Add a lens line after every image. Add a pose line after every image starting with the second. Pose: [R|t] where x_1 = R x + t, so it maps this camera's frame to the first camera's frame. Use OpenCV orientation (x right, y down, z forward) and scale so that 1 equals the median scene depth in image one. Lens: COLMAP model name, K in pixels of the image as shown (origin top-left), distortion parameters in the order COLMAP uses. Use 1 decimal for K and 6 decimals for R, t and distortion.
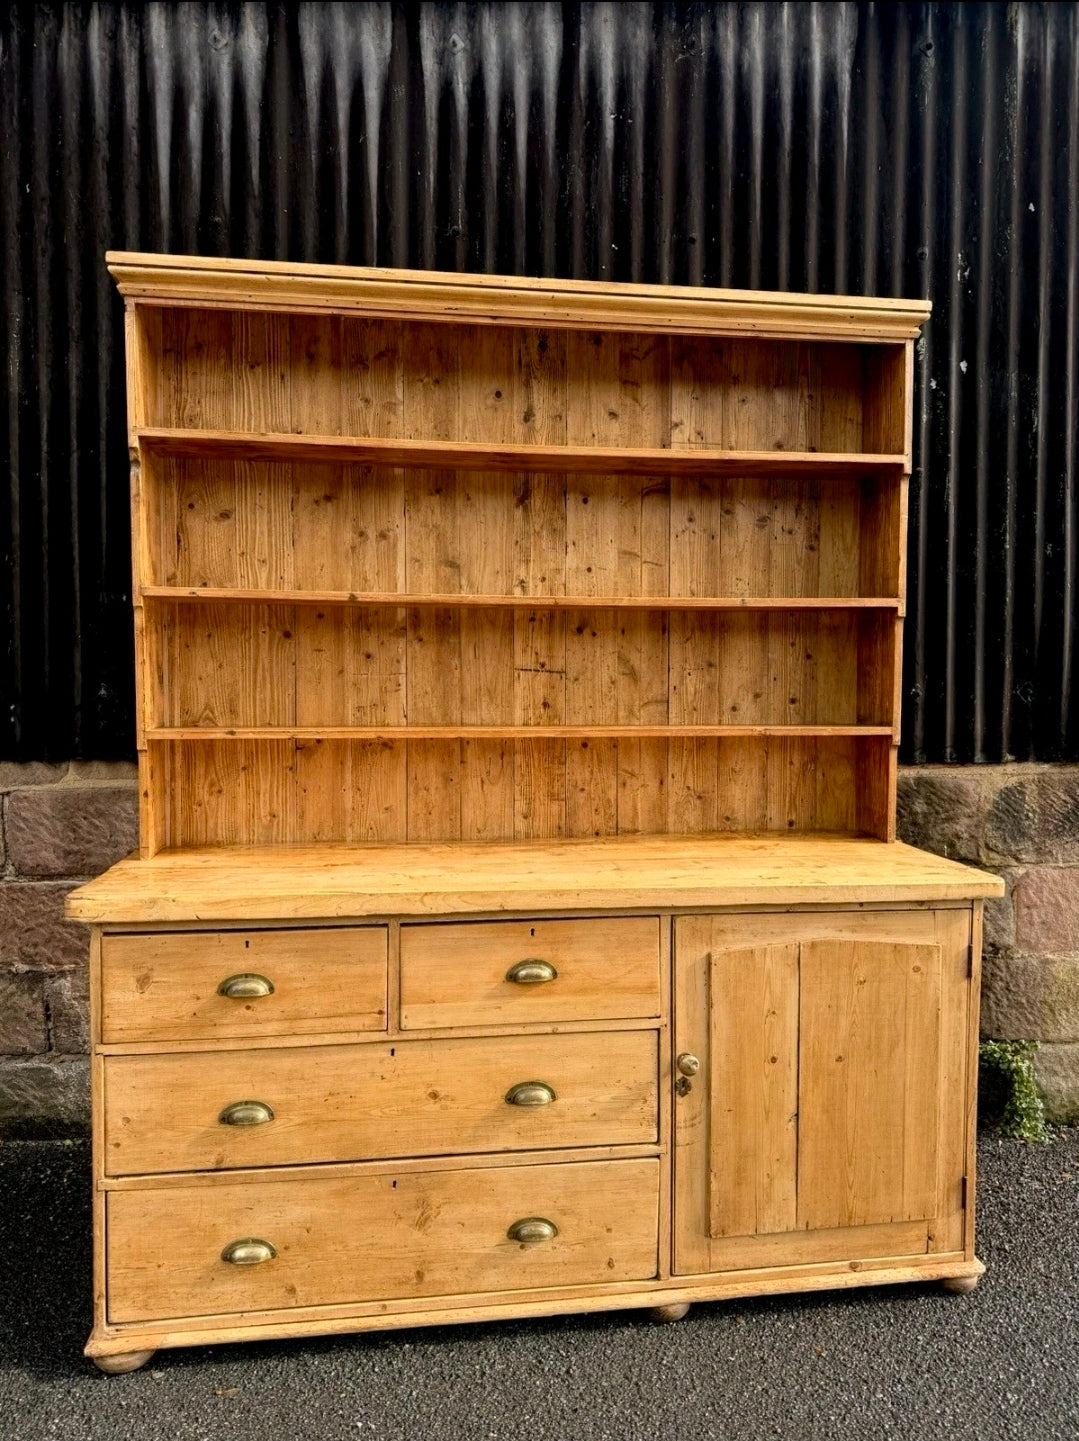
lens RADIAL K [[1042.6, 0, 537.7], [0, 1042.6, 721.5], [0, 0, 1]] dist [0.067929, -0.084859]
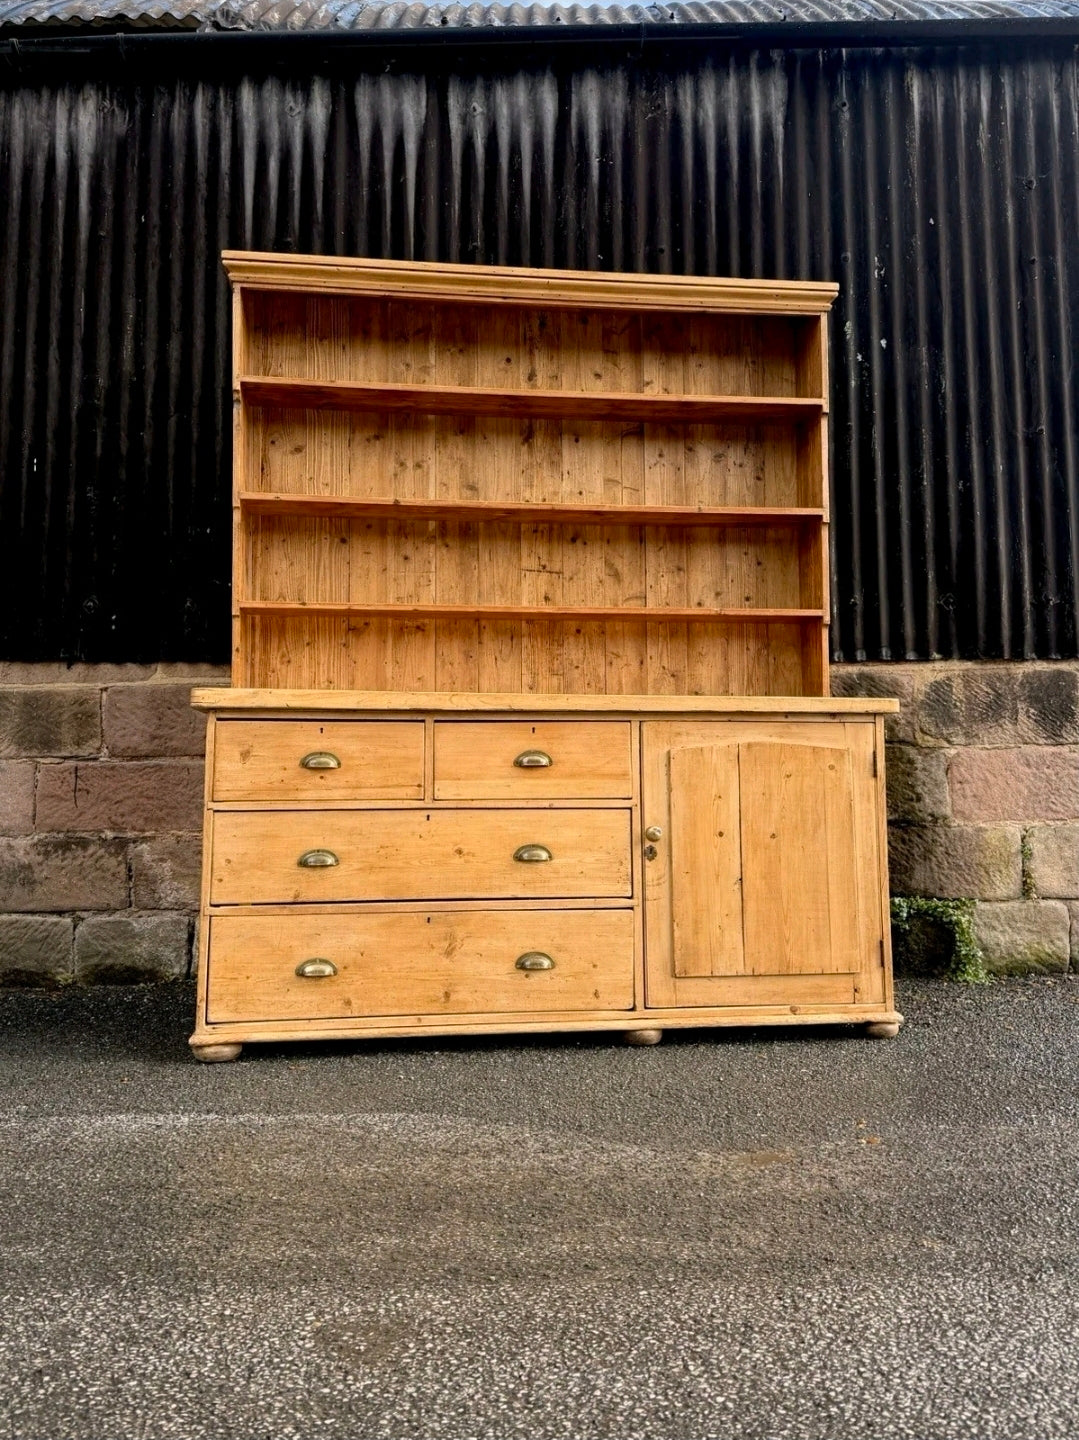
lens RADIAL K [[1153.5, 0, 536.5], [0, 1153.5, 658.7], [0, 0, 1]] dist [0.109662, -0.174985]
pose [[0.999766, -0.007991, -0.020101, 0.023350], [0.005146, 0.990445, -0.137814, 0.253287], [0.021010, 0.137679, 0.990254, -0.370997]]
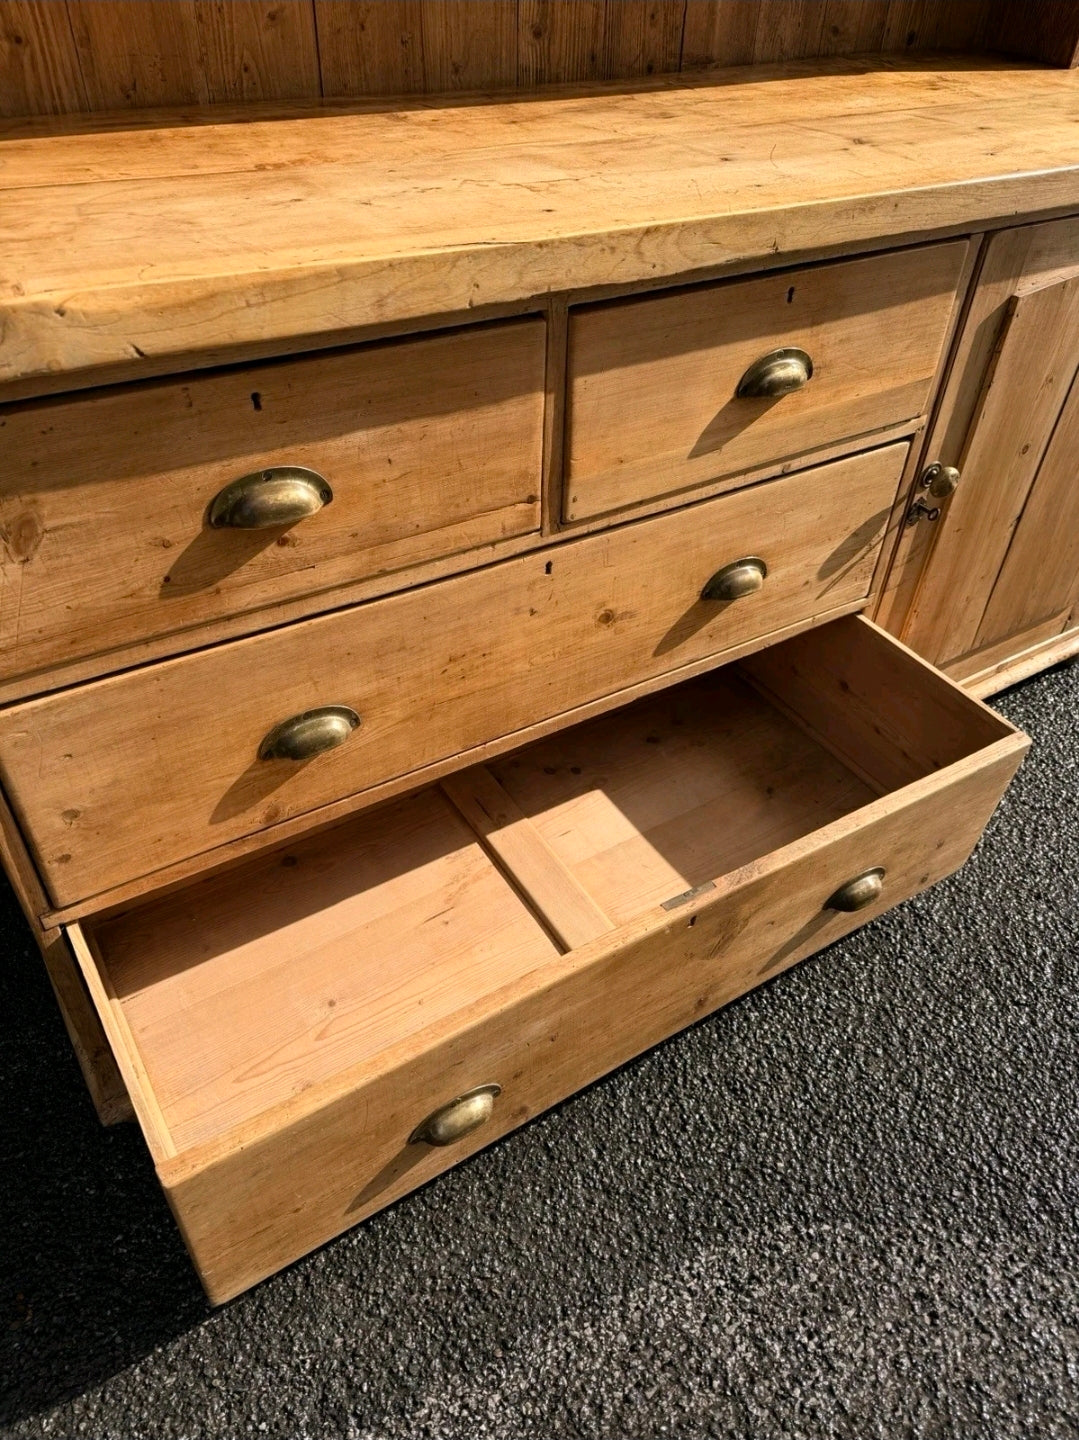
lens RADIAL K [[1025.4, 0, 550.4], [0, 1025.4, 723.4], [0, 0, 1]] dist [0.064280, -0.089733]
pose [[0.911440, -0.241534, 0.333074, -0.259743], [-0.014301, 0.790459, 0.612348, 0.050557], [-0.411184, -0.562882, 0.717002, 0.465979]]
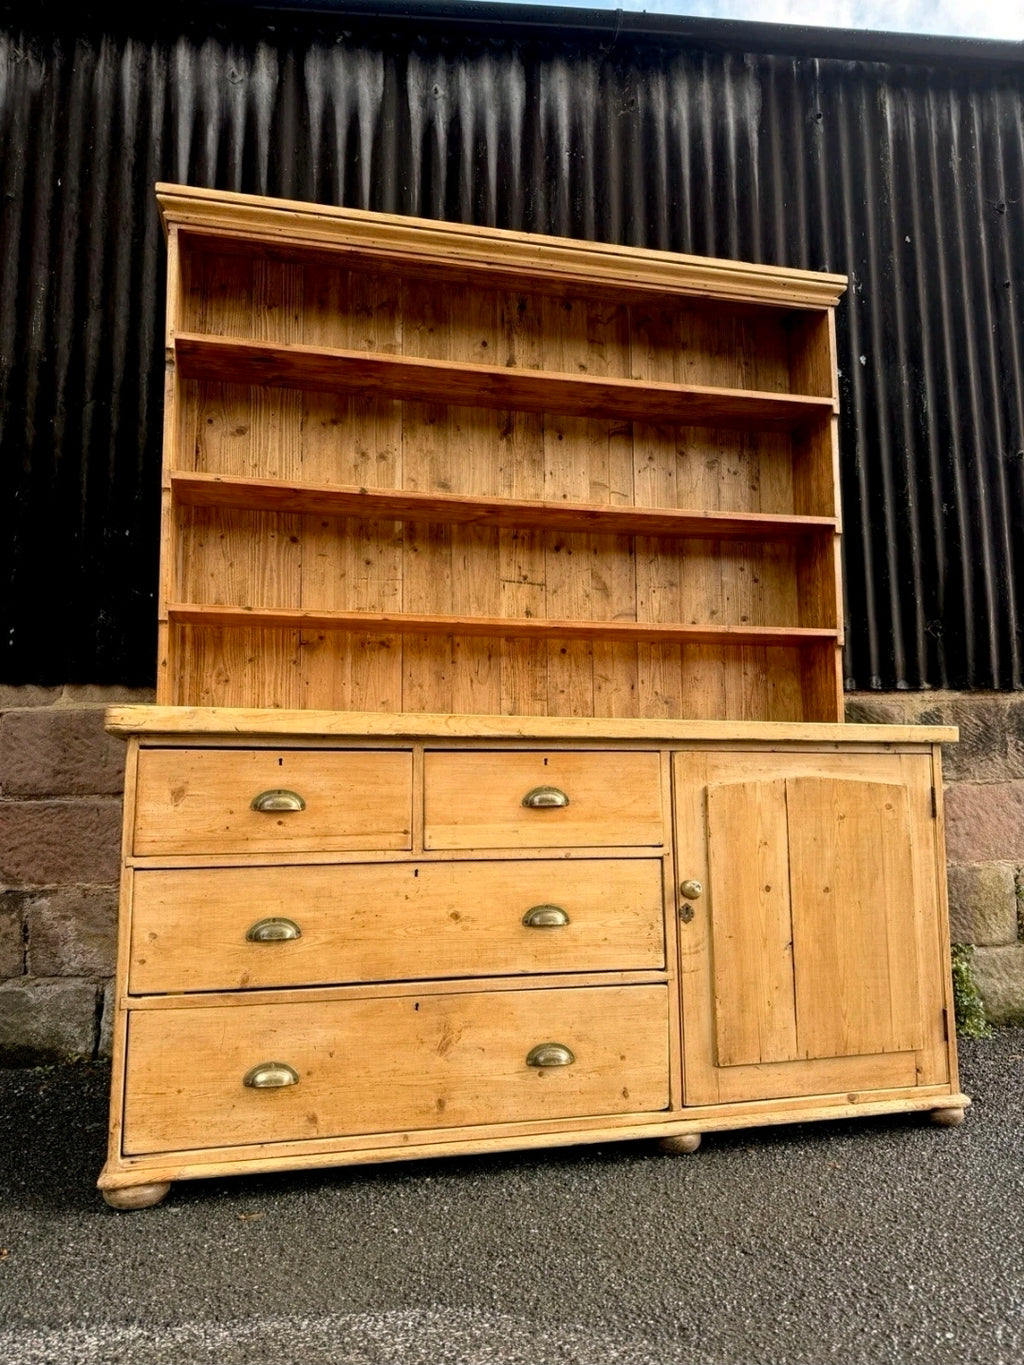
lens RADIAL K [[960.1, 0, 512.0], [0, 960.1, 682.5], [0, 0, 1]] dist [0.066930, -0.087246]
pose [[0.995915, 0.001189, 0.090293, -0.103364], [0.013636, 0.986467, -0.163395, 0.227422], [-0.089265, 0.163958, 0.982420, 0.020594]]
